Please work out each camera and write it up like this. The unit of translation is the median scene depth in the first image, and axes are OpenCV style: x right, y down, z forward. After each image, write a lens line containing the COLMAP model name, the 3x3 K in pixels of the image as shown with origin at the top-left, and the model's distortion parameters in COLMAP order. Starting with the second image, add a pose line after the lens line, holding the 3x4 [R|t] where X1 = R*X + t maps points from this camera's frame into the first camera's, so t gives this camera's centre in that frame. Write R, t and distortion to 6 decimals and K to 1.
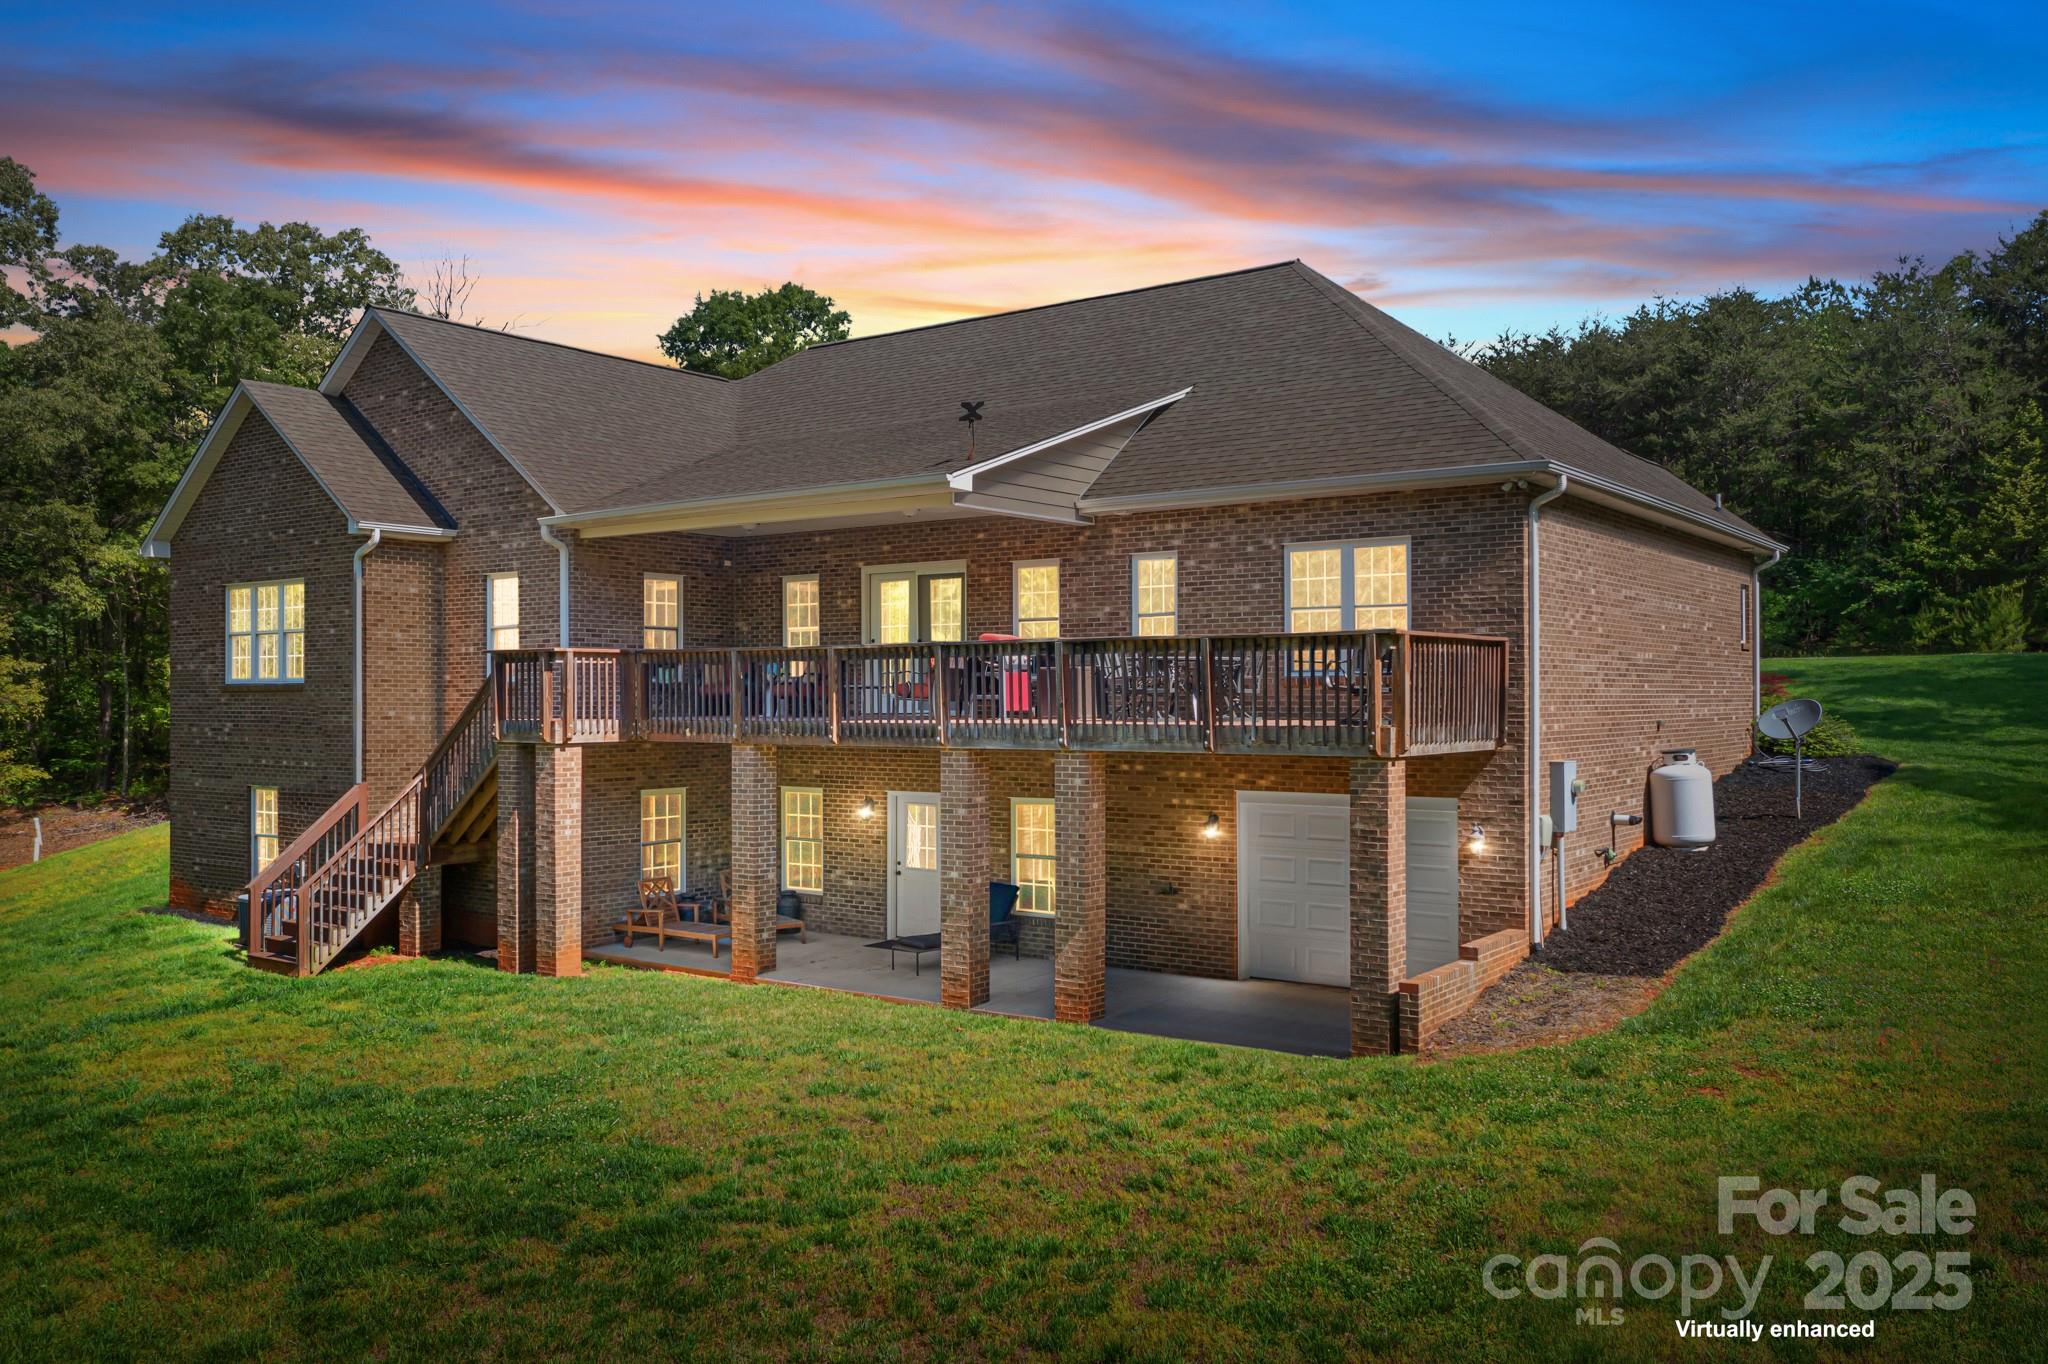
lens RADIAL K [[1618.9, 0, 1025.6], [0, 1618.9, 685.7], [0, 0, 1]] dist [-0.017352, -0.000091]
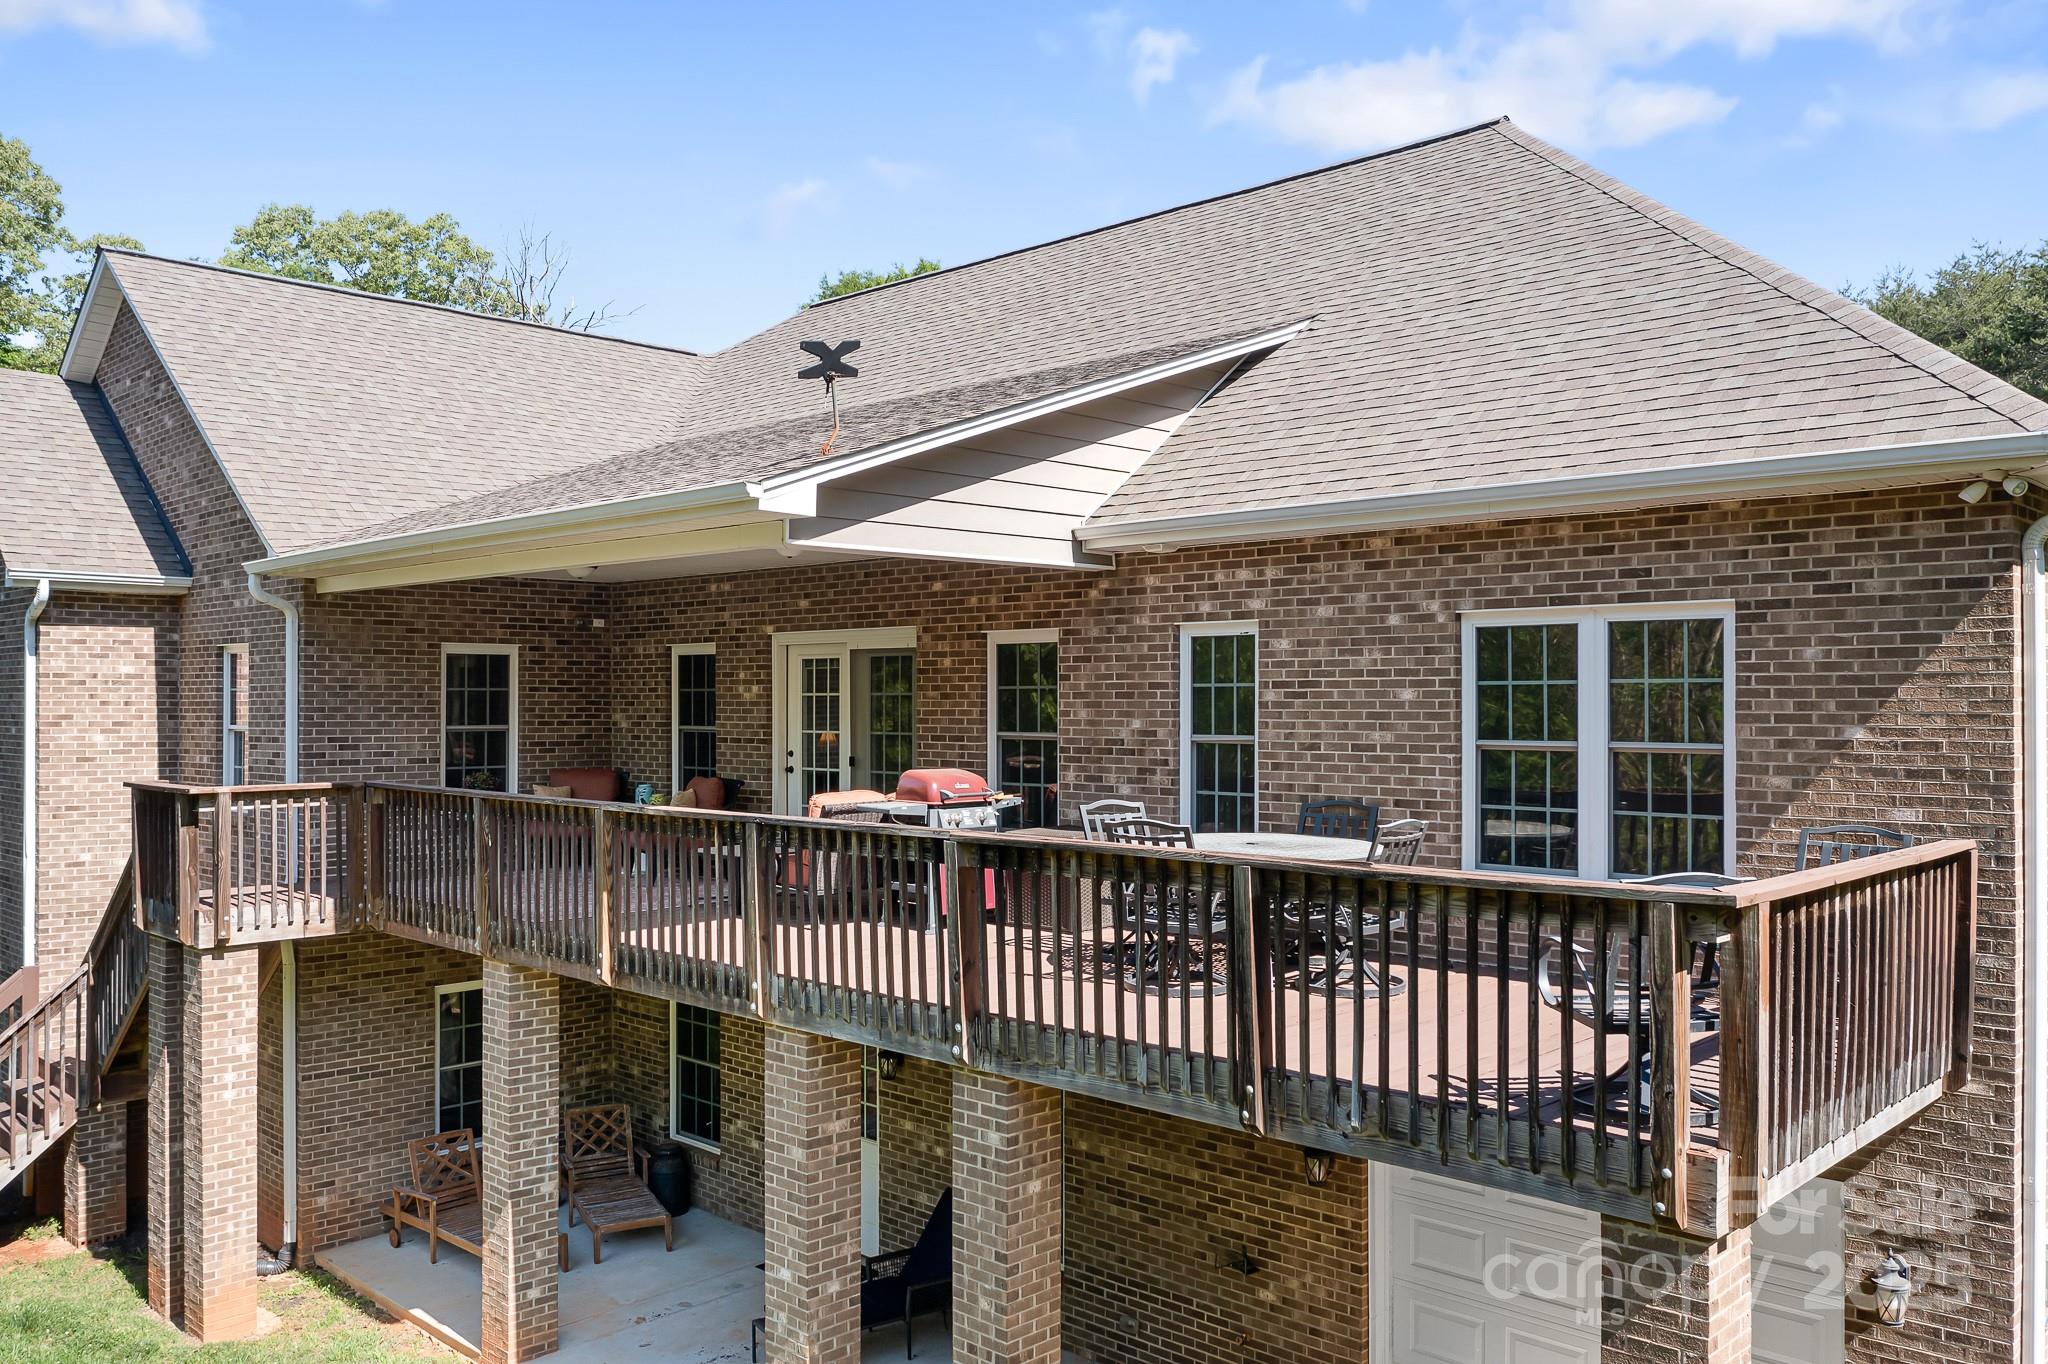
lens RADIAL K [[1618.9, 0, 1022.0], [0, 1618.9, 684.0], [0, 0, 1]] dist [-0.017352, -0.000091]
pose [[0.990204, 0.000982, -0.139623, 0.088087], [-0.001265, 0.999997, -0.001937, -0.059324], [0.139621, 0.002095, 0.990203, 0.450561]]
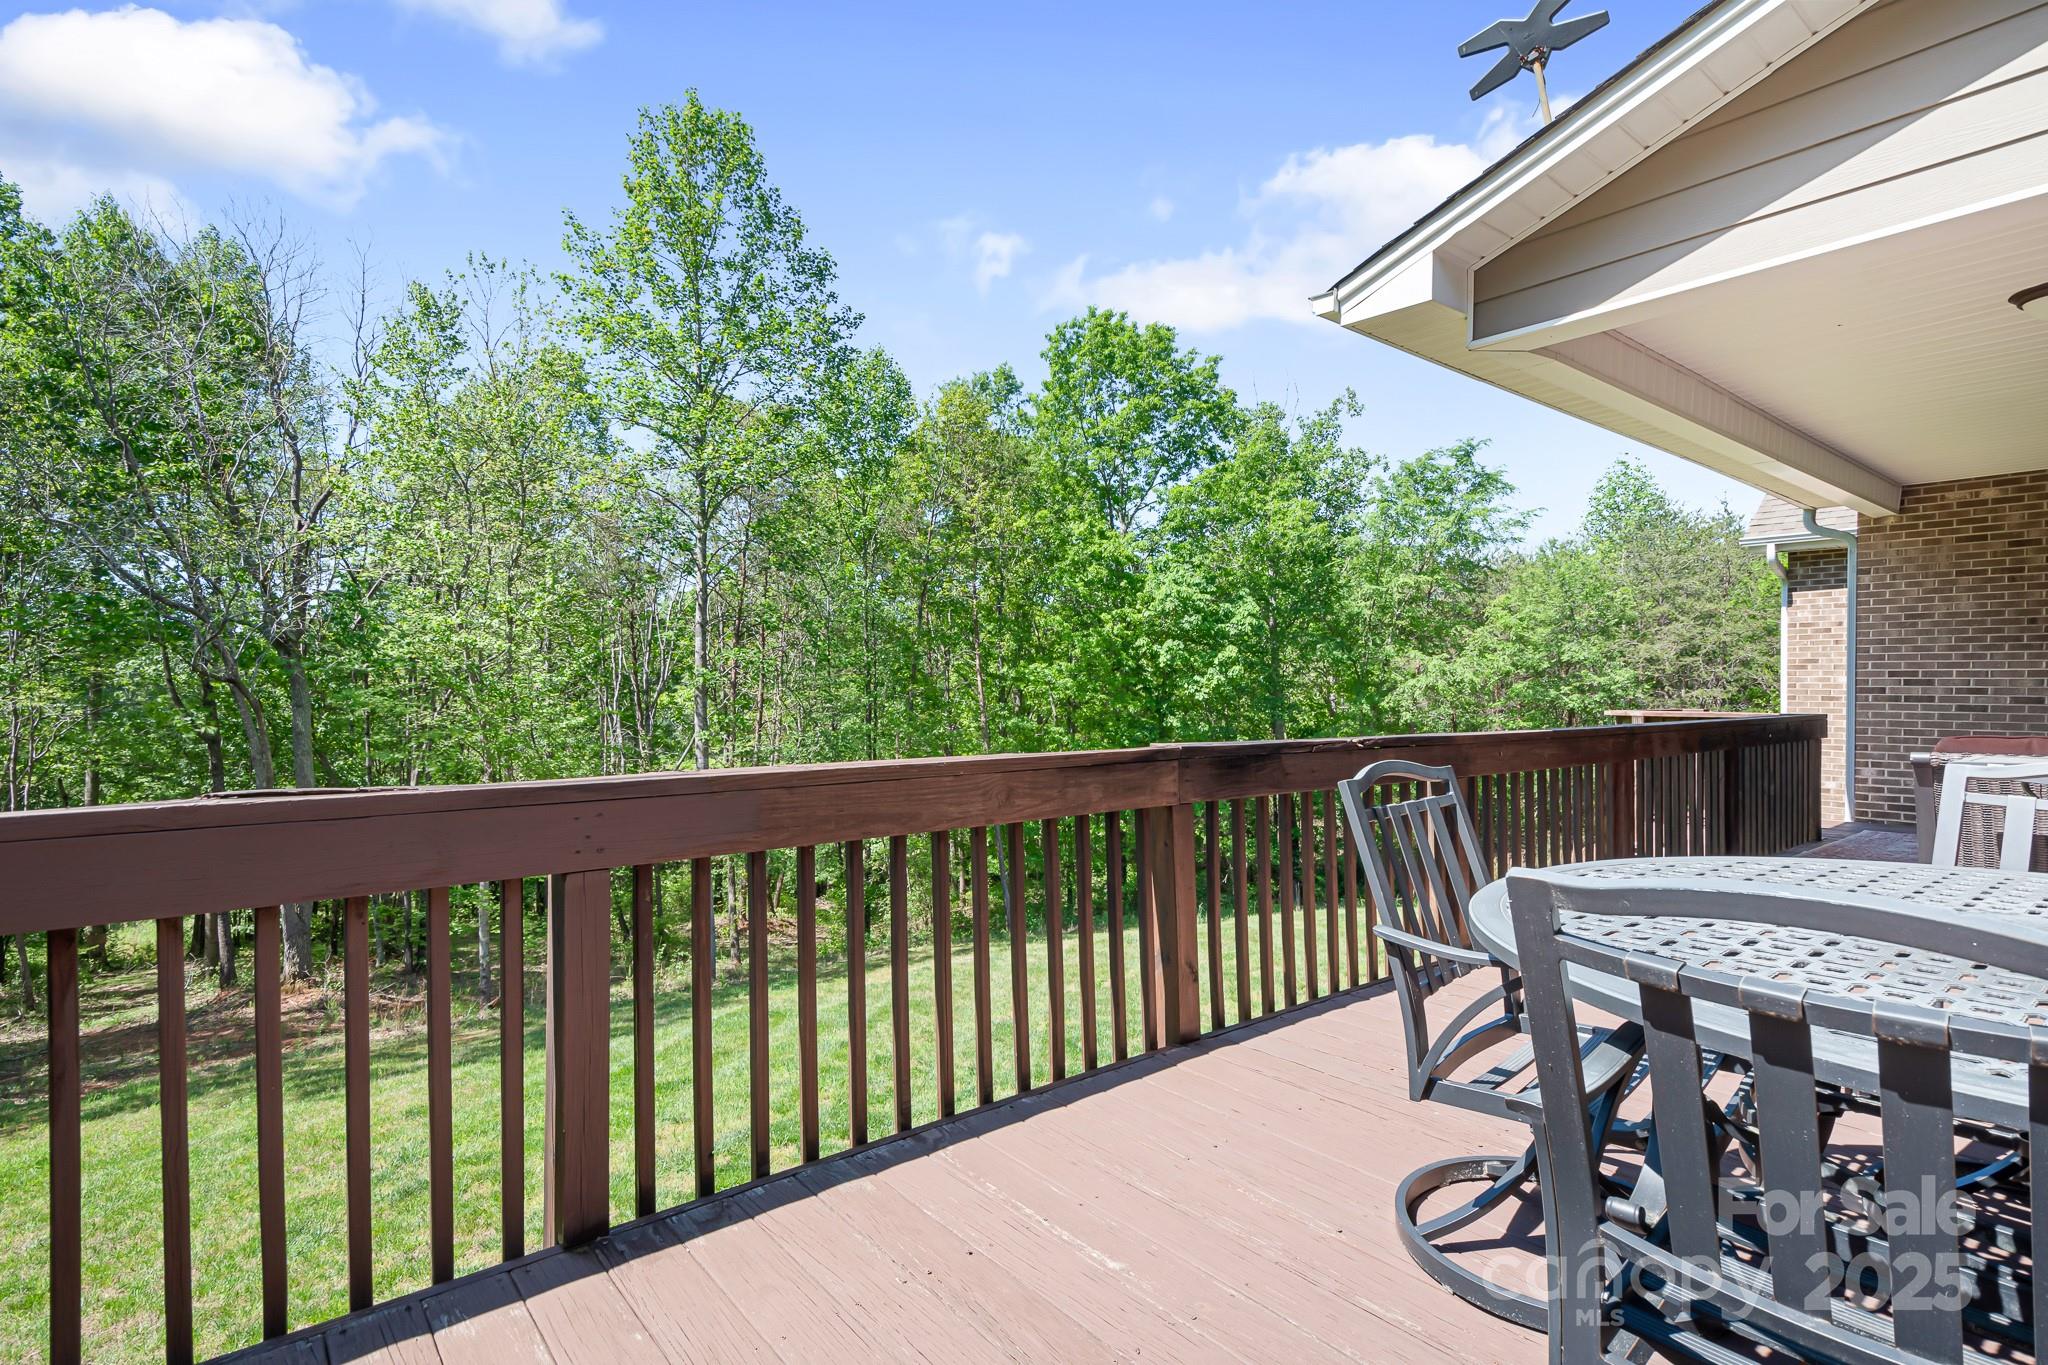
lens RADIAL K [[1022.8, 0, 1026.8], [0, 1022.8, 684.9], [0, 0, 1]] dist [-0.004189, -0.000296]
pose [[-0.253354, -0.000455, -0.967373, 0.174178], [0.003811, 0.999992, -0.001468, -0.033322], [0.967366, -0.004058, -0.253351, 0.854124]]
